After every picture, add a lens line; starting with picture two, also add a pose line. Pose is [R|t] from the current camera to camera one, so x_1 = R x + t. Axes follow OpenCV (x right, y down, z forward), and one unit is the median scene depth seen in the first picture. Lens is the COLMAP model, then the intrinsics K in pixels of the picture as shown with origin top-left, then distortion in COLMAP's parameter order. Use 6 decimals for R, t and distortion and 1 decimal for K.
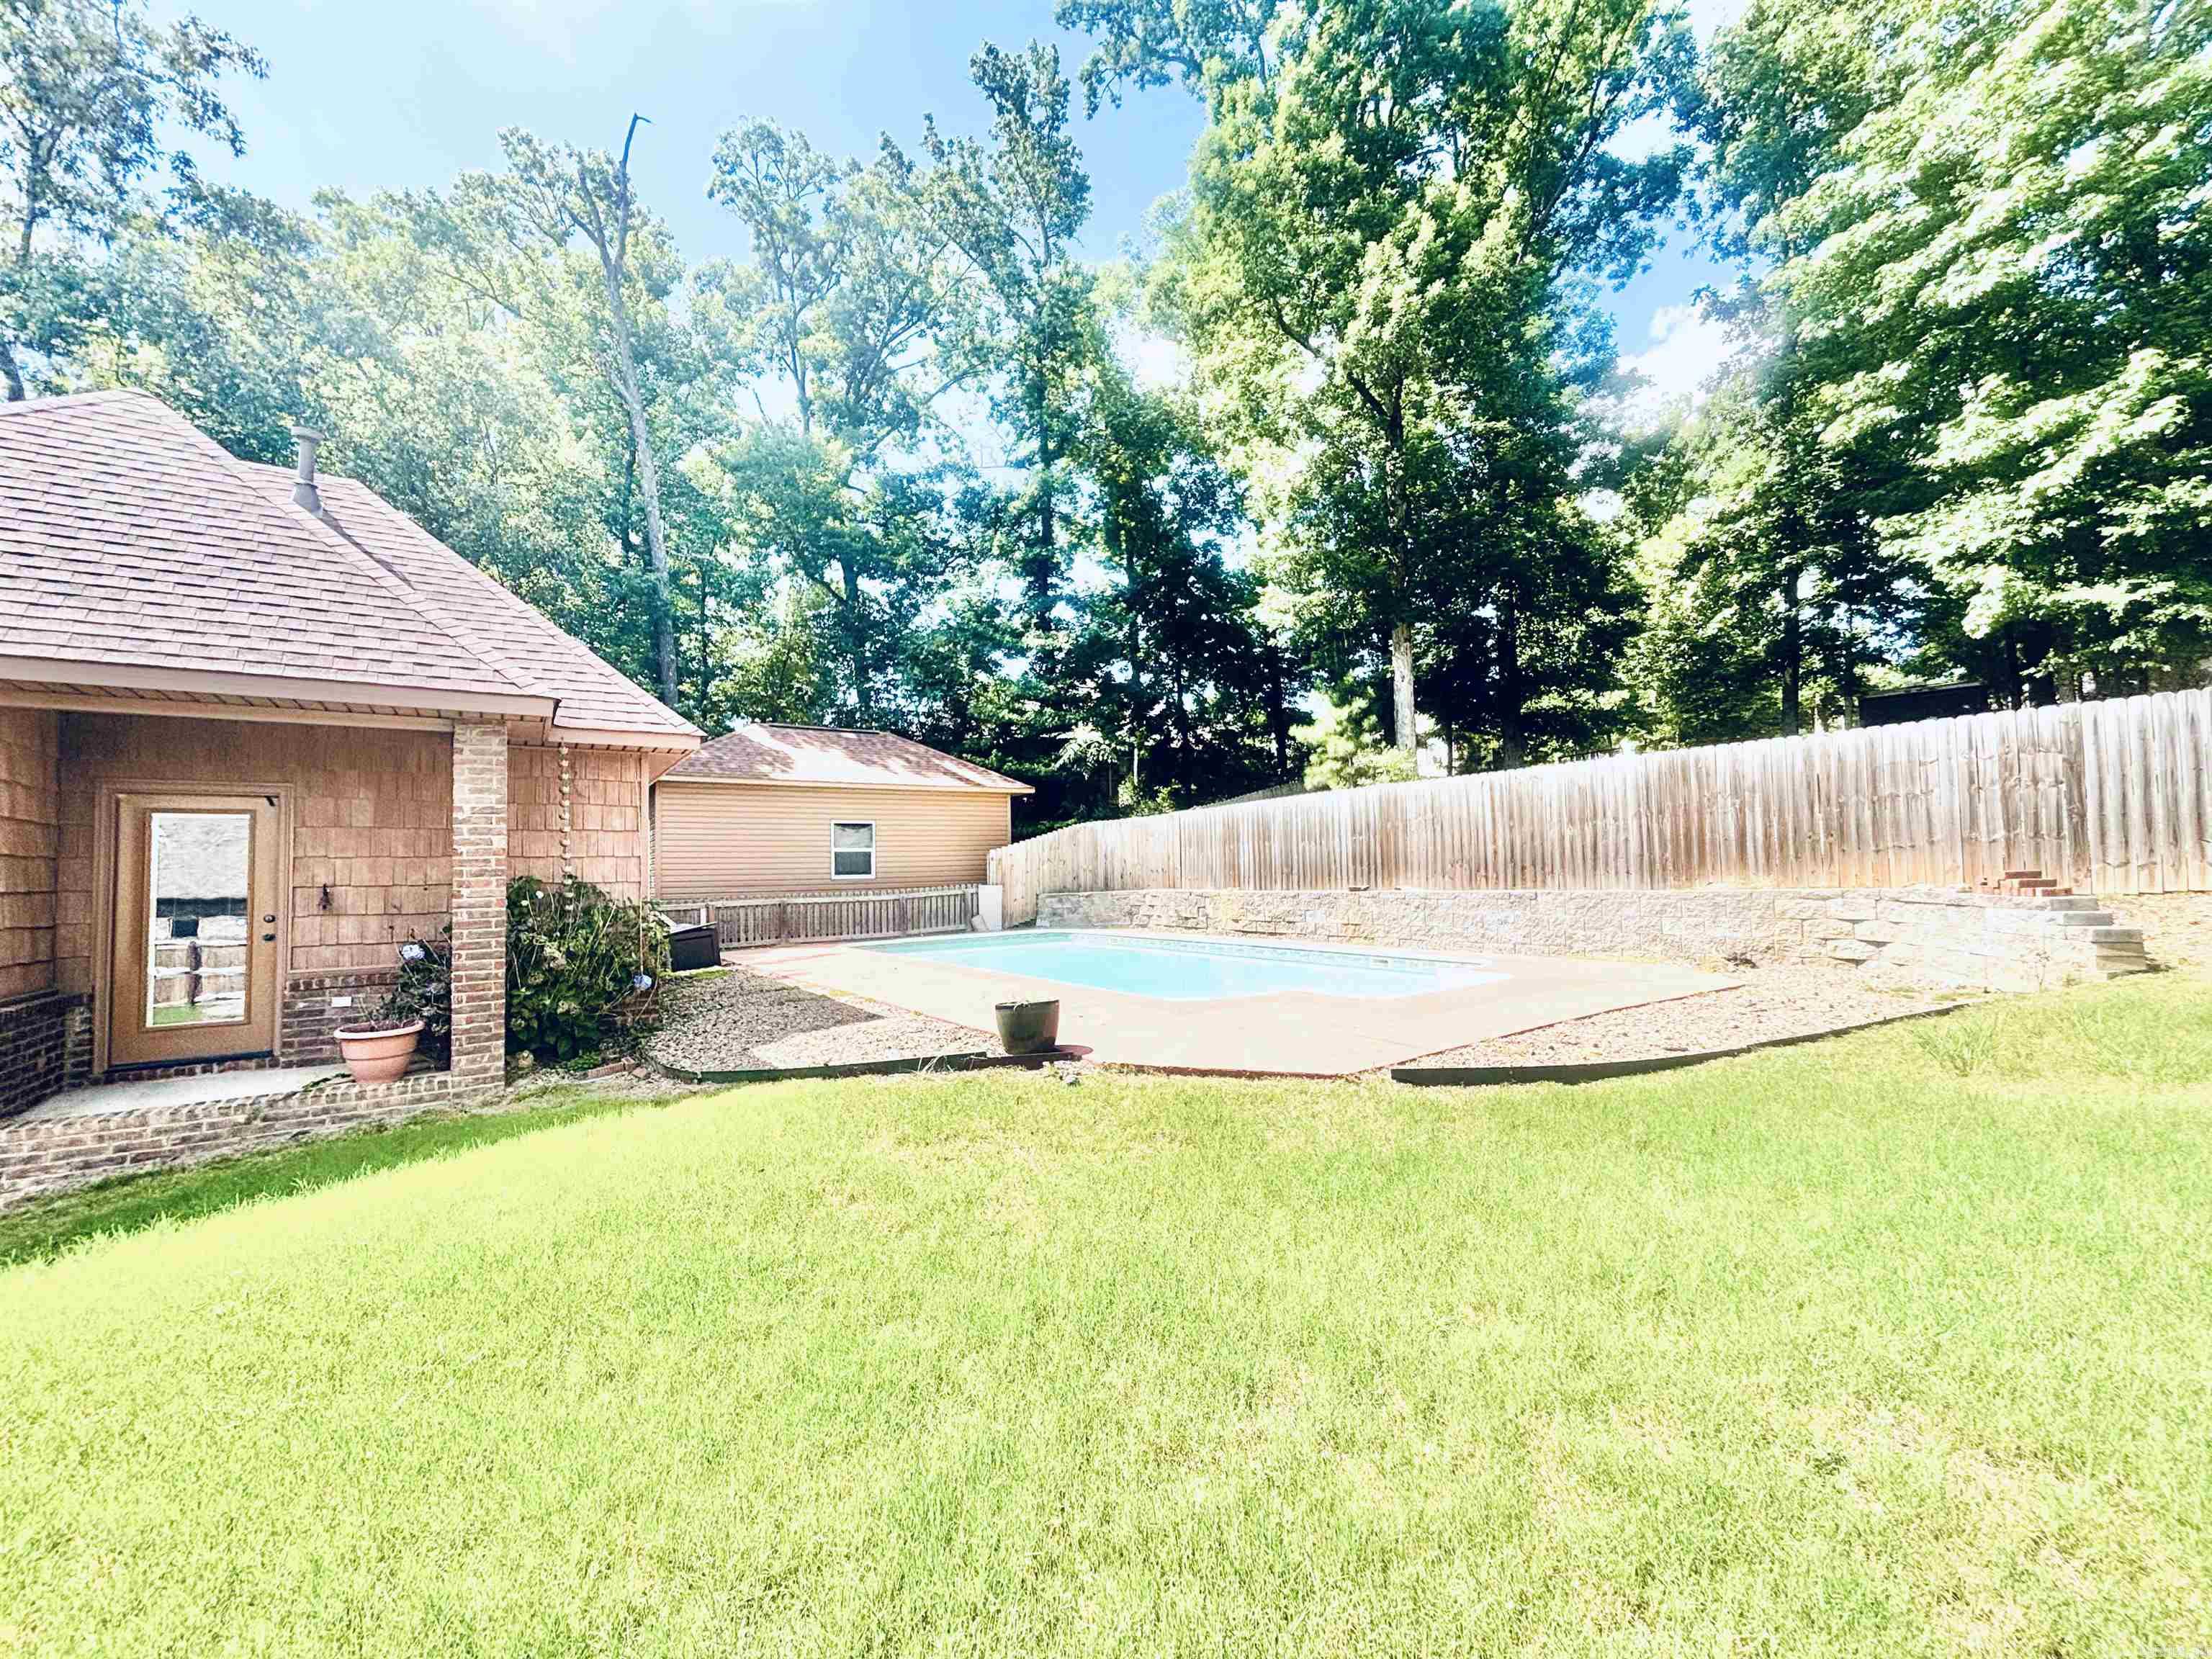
lens RADIAL K [[878.2, 0, 1125.4], [0, 878.2, 828.3], [0, 0, 1]] dist [-0.000381, -0.000157]
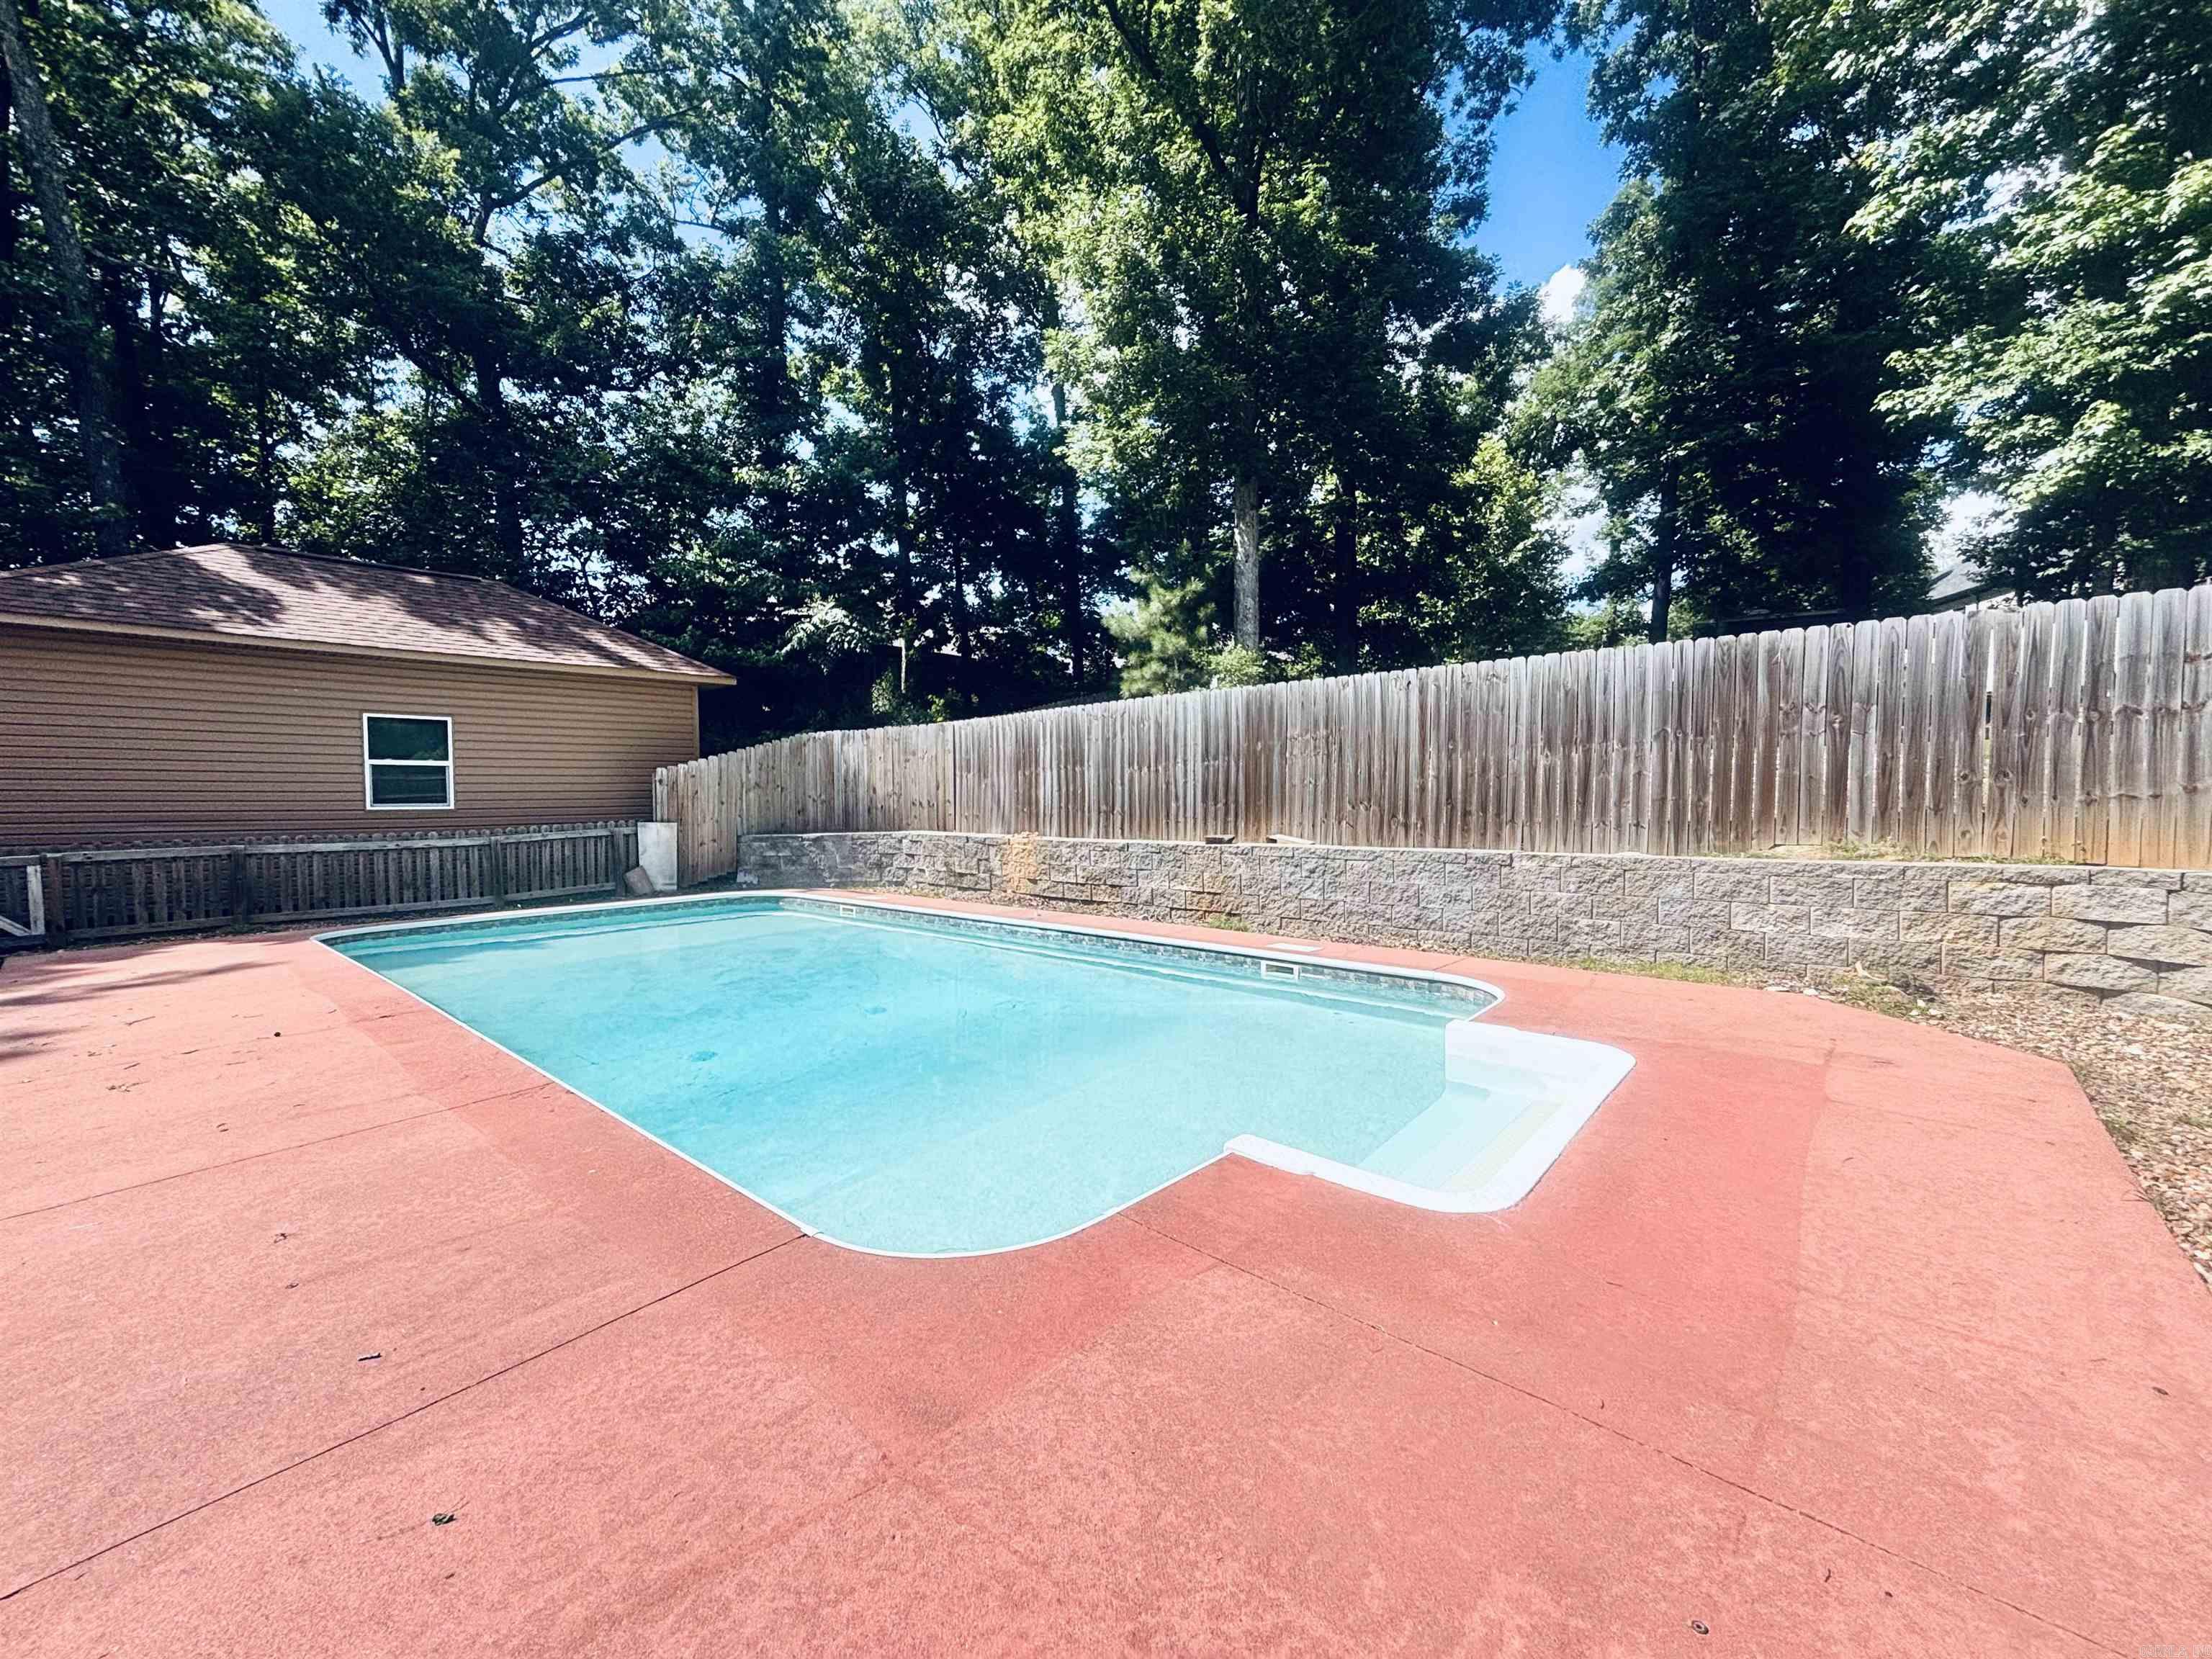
lens RADIAL K [[890.0, 0, 1098.5], [0, 890.0, 829.1], [0, 0, 1]] dist [0.015029, -0.000358]
pose [[0.976714, 0.008329, 0.214384, 0.018891], [-0.027010, 0.996070, 0.084354, 0.004064], [-0.212839, -0.088180, 0.973100, 0.216108]]
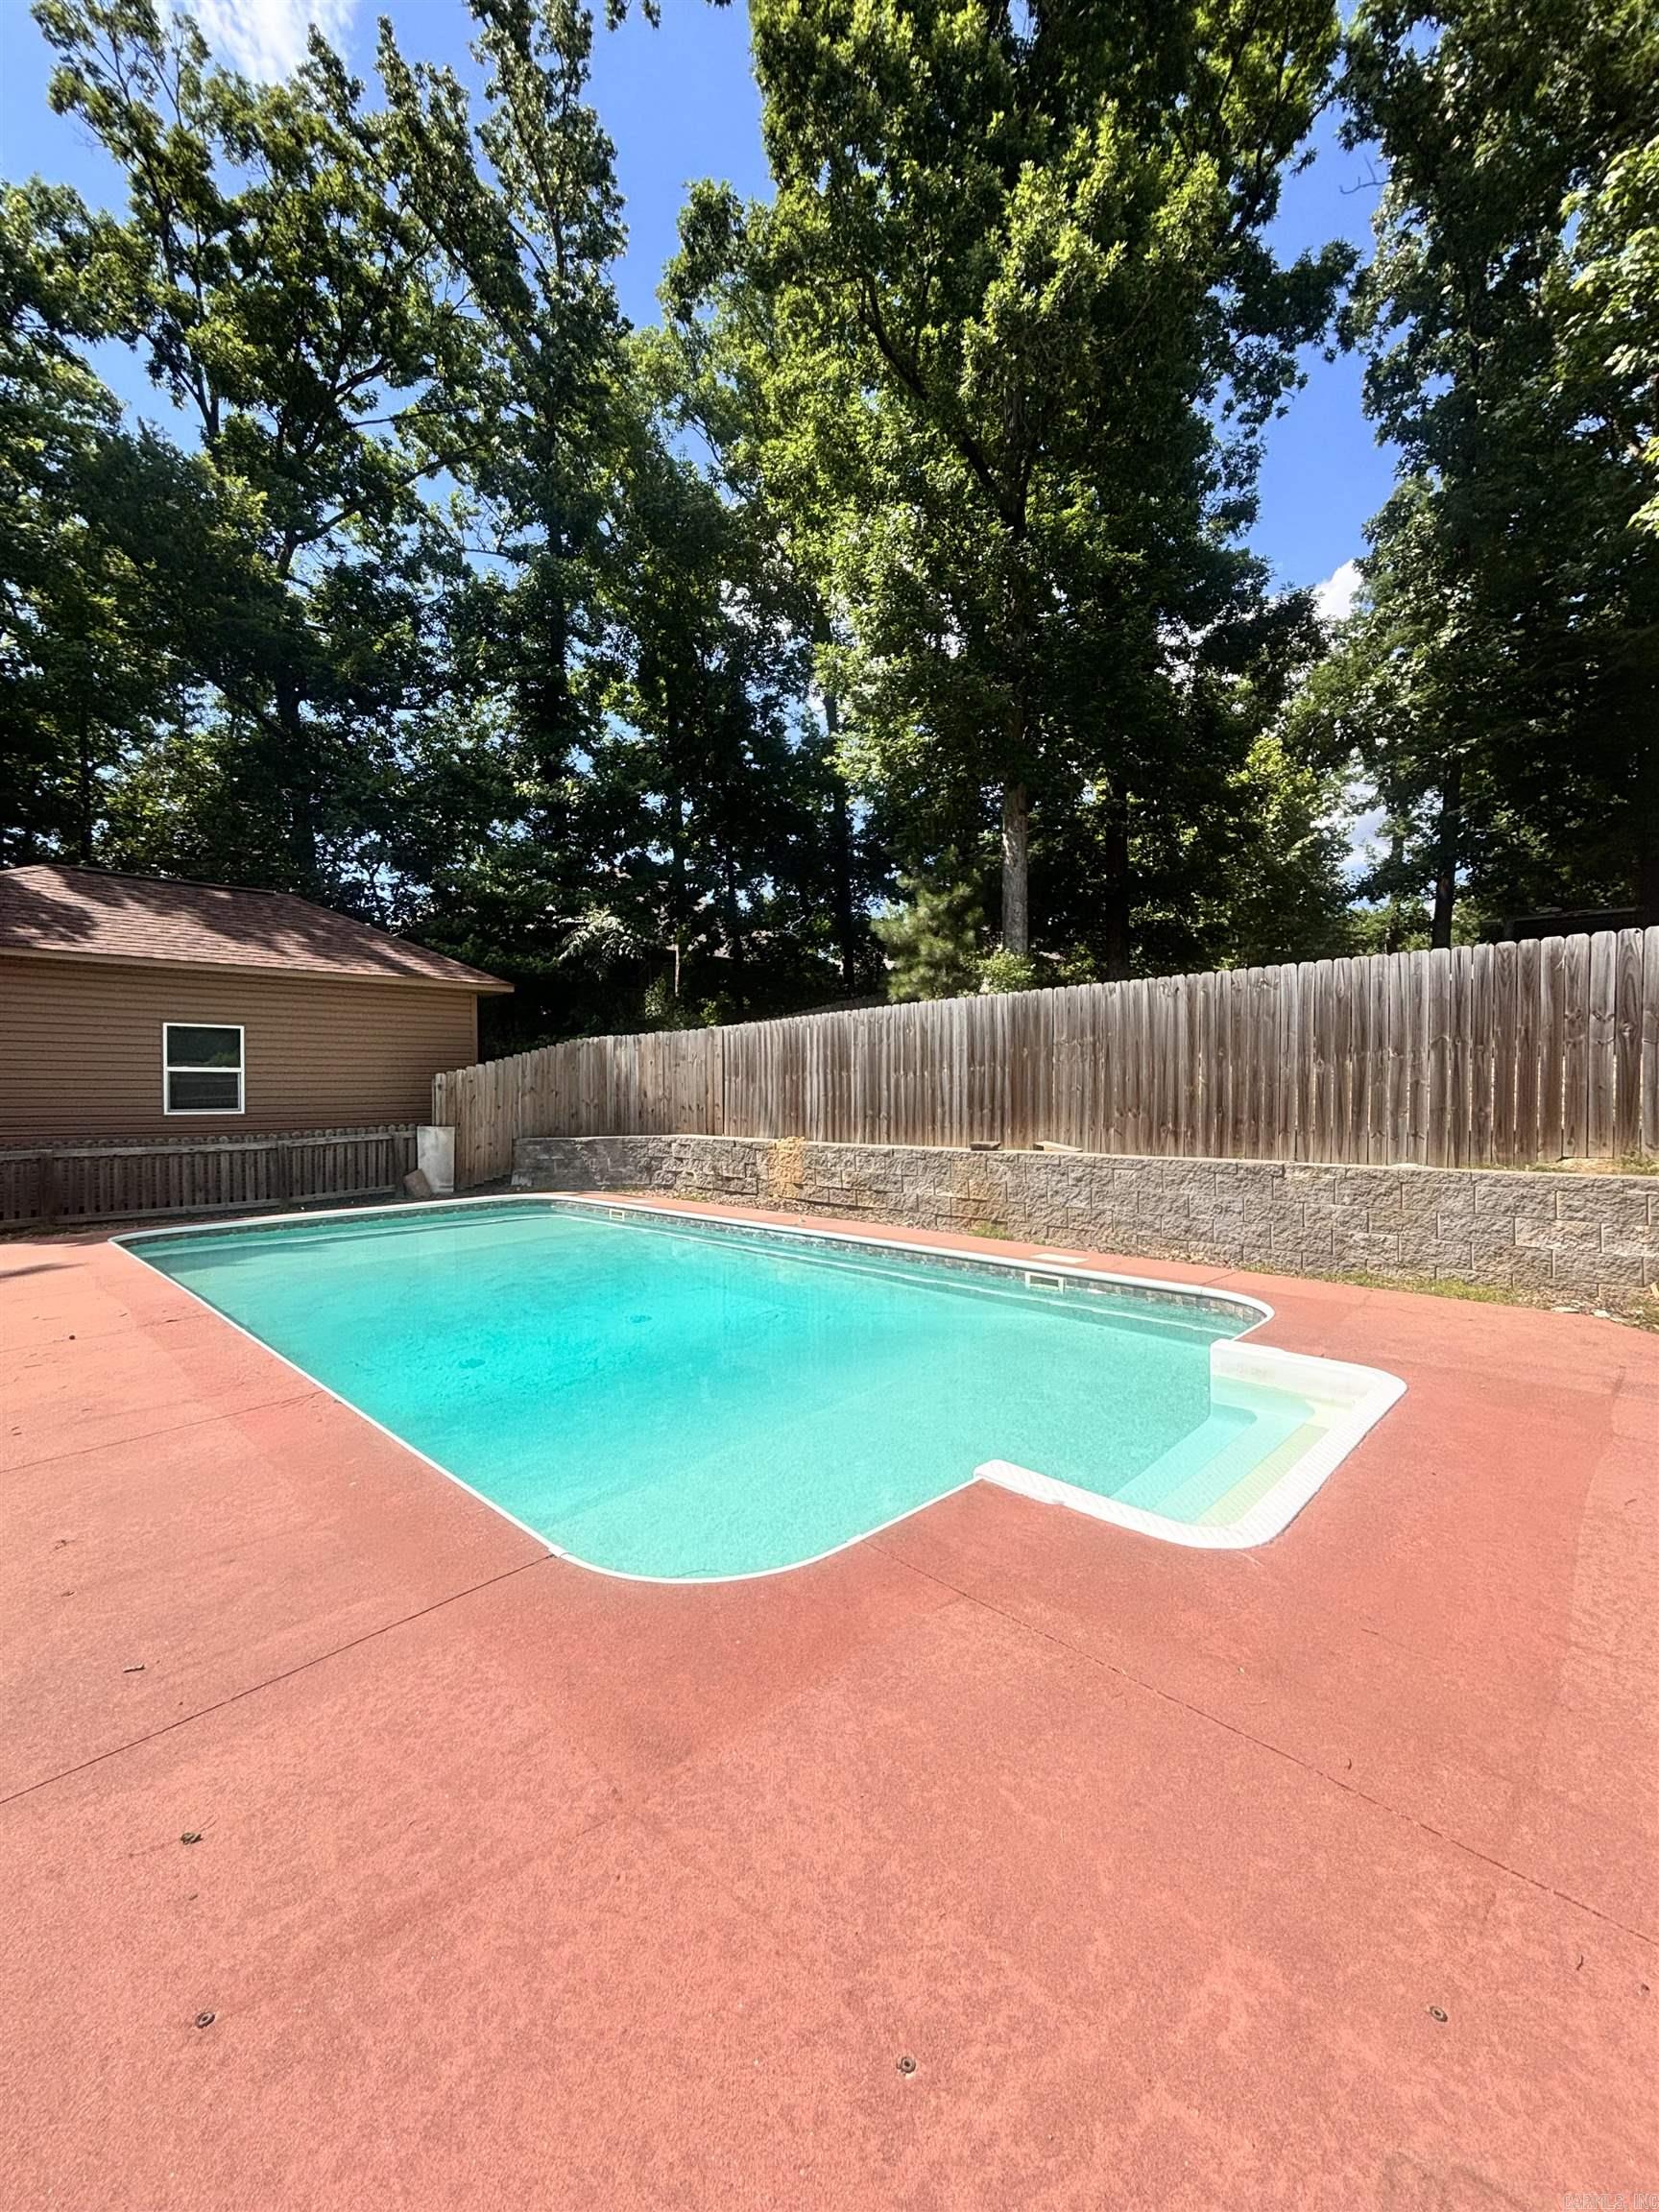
lens RADIAL K [[888.8, 0, 825.0], [0, 888.8, 1104.4], [0, 0, 1]] dist [0.012822, 0.000244]
pose [[0.986400, 0.015381, 0.163642, 0.022072], [-0.025324, 0.997946, 0.058848, 0.000382], [-0.162401, -0.062192, 0.984763, 0.214452]]
